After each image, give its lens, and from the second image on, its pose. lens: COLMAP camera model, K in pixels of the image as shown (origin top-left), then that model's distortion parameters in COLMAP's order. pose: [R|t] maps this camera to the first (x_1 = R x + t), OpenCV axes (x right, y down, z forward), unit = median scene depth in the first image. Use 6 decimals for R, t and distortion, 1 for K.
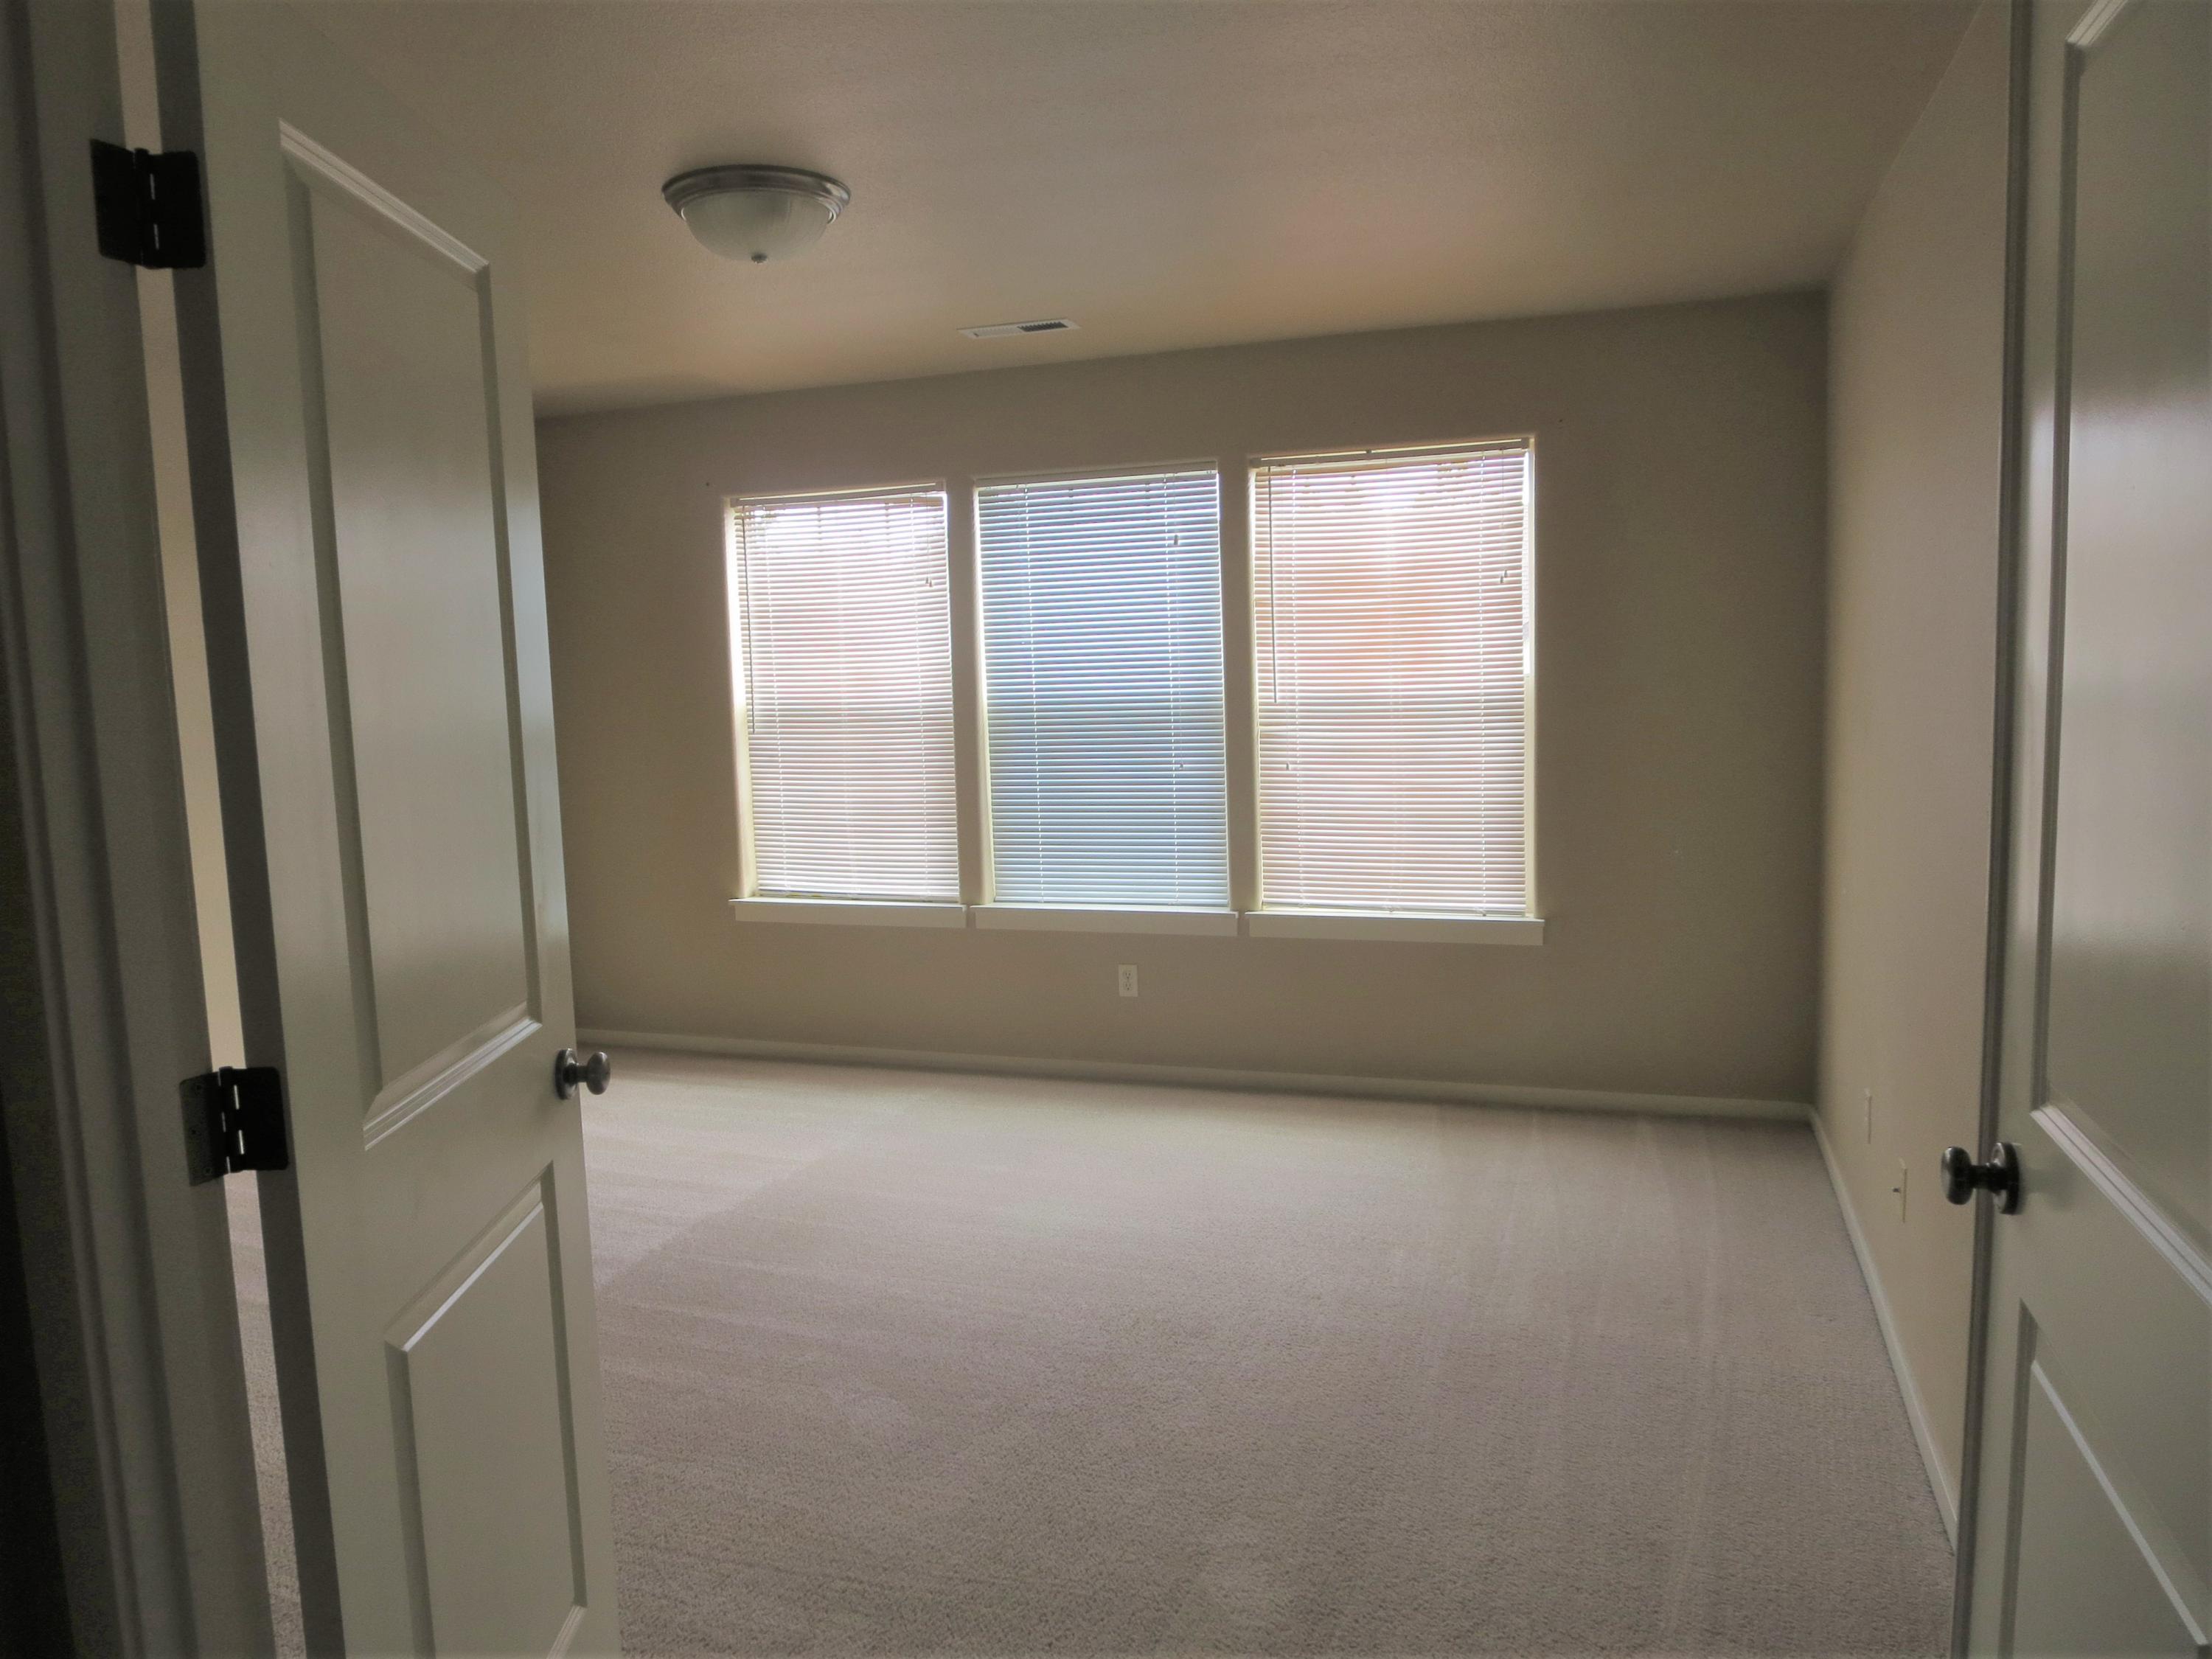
lens RADIAL K [[1519.9, 0, 1106.0], [0, 1519.9, 829.5], [0, 0, 1]] dist [-0.027256, -0.001541]
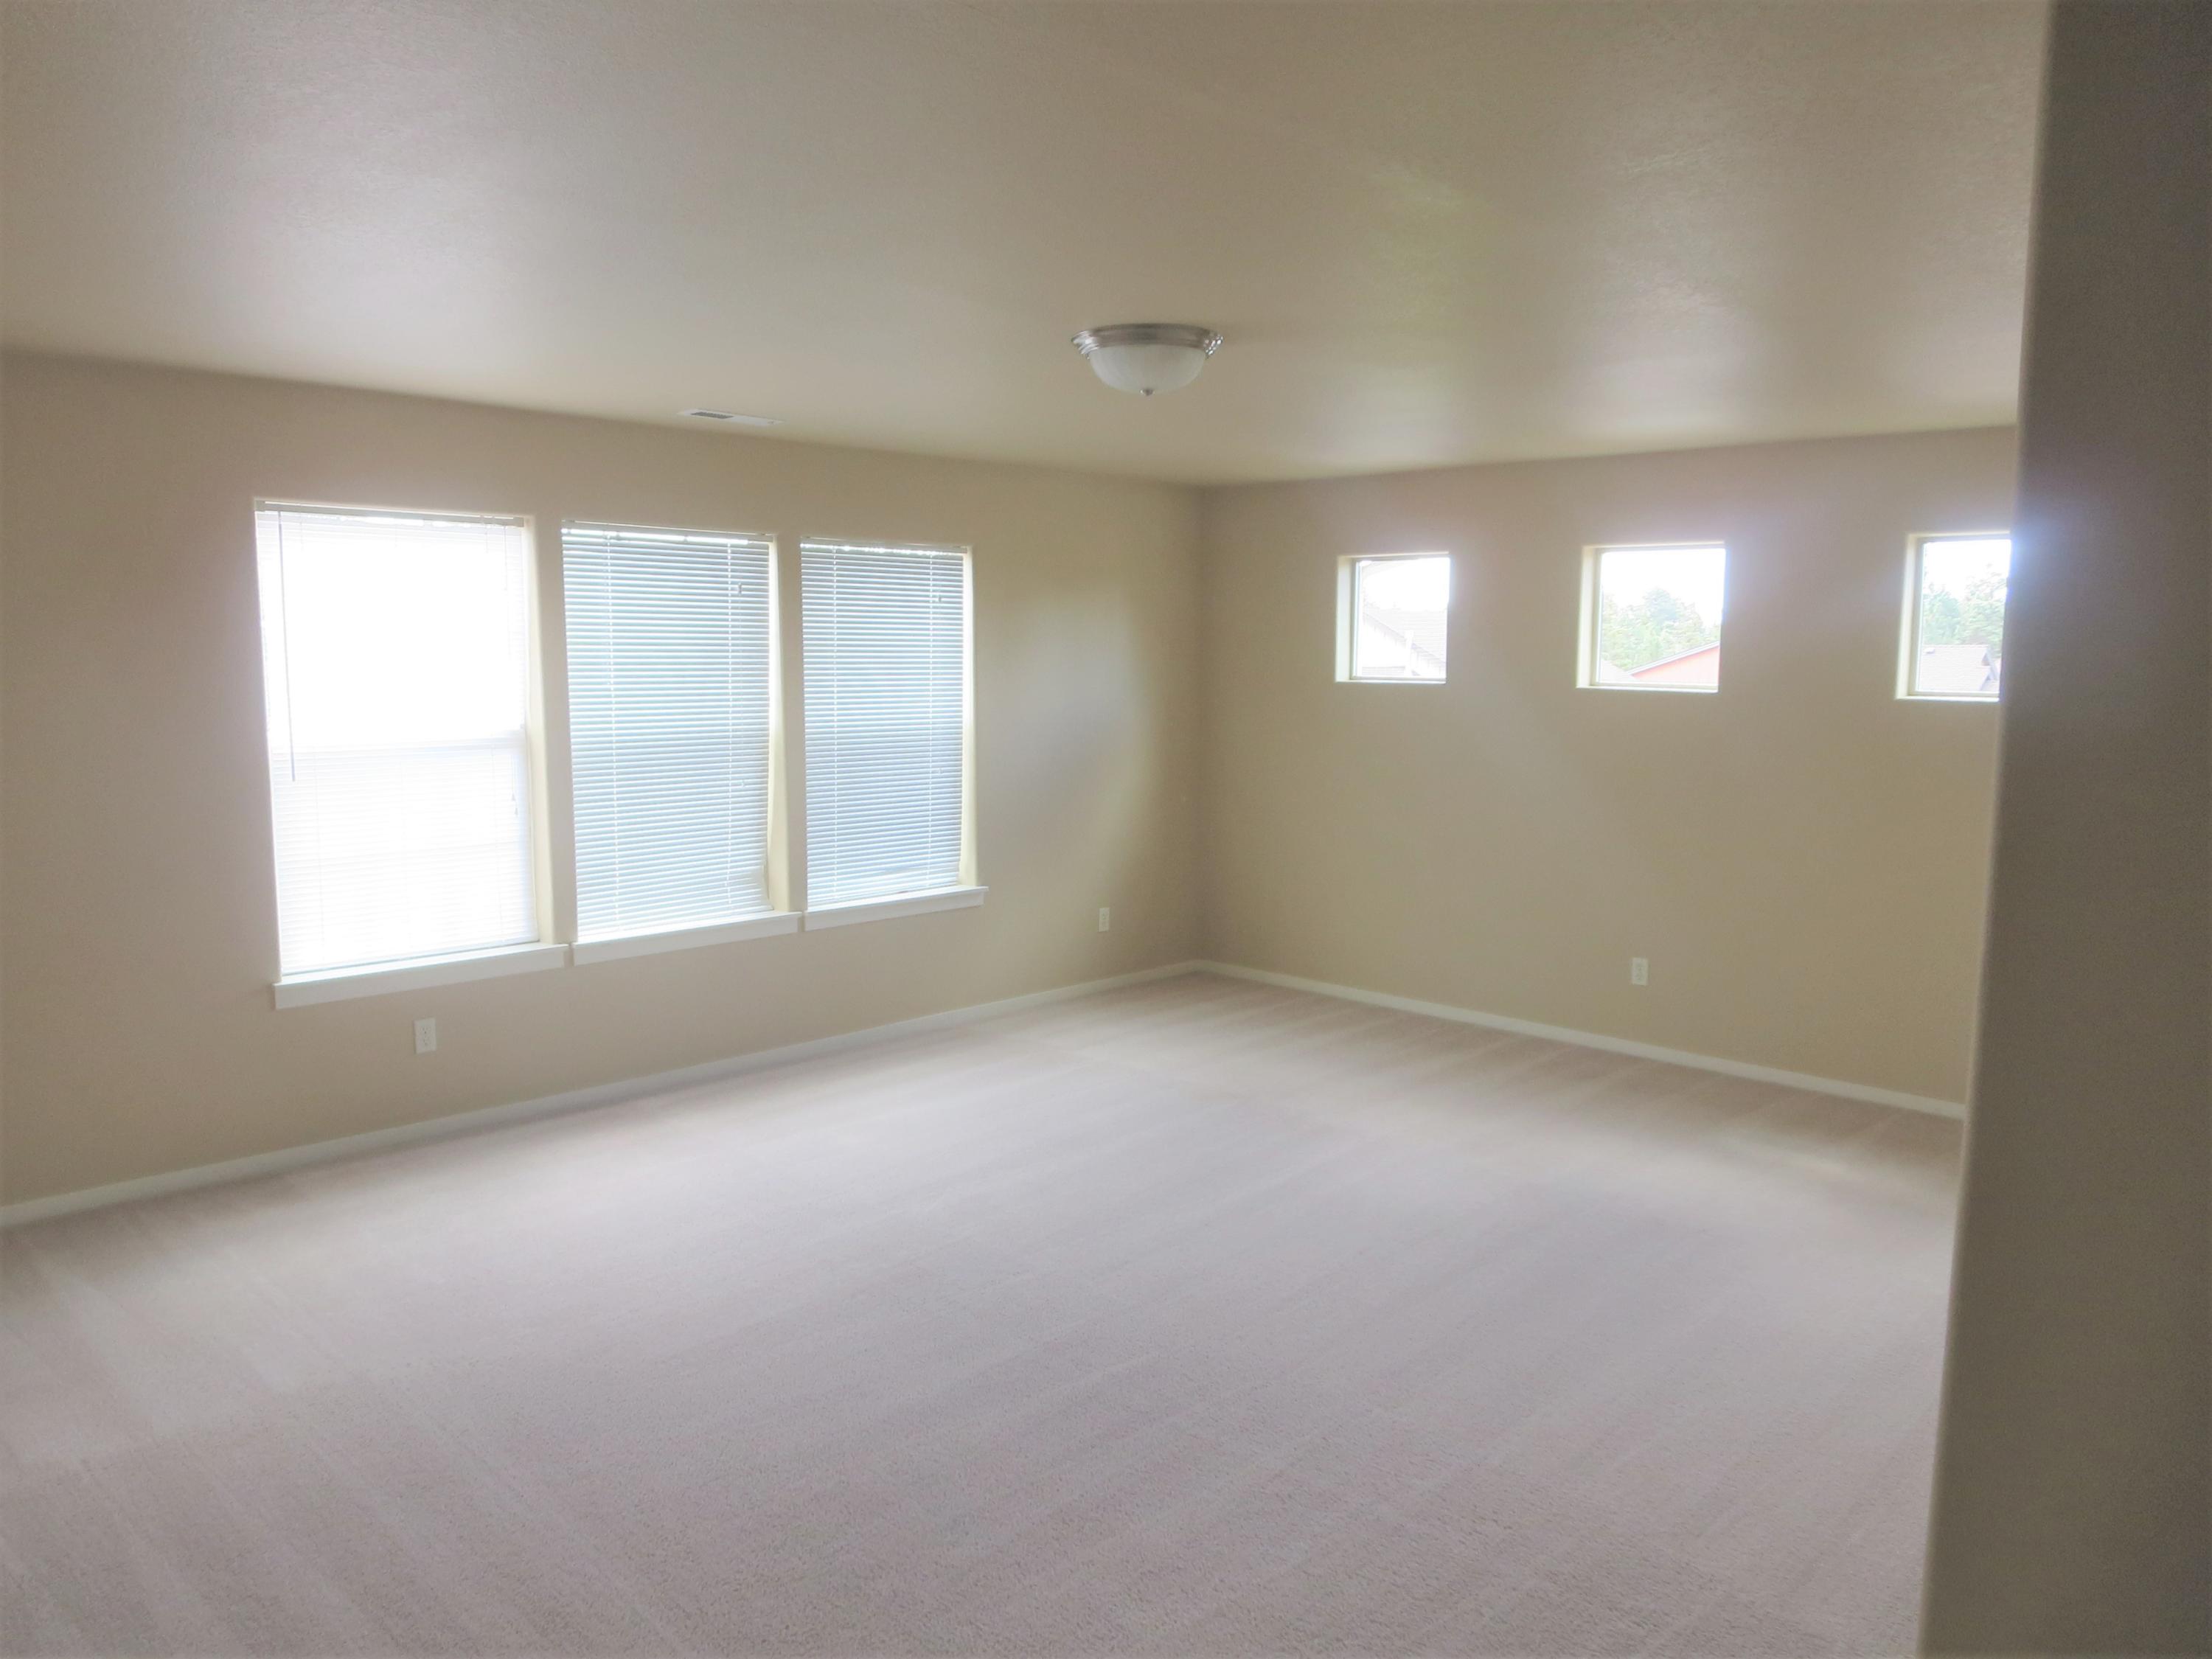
lens RADIAL K [[1519.9, 0, 1106.0], [0, 1519.9, 829.5], [0, 0, 1]] dist [-0.027256, -0.001541]
pose [[0.446031, -0.063385, 0.892770, -0.820804], [0.100553, 0.994723, 0.020387, -0.009031], [-0.889351, 0.080678, 0.450051, 0.232909]]
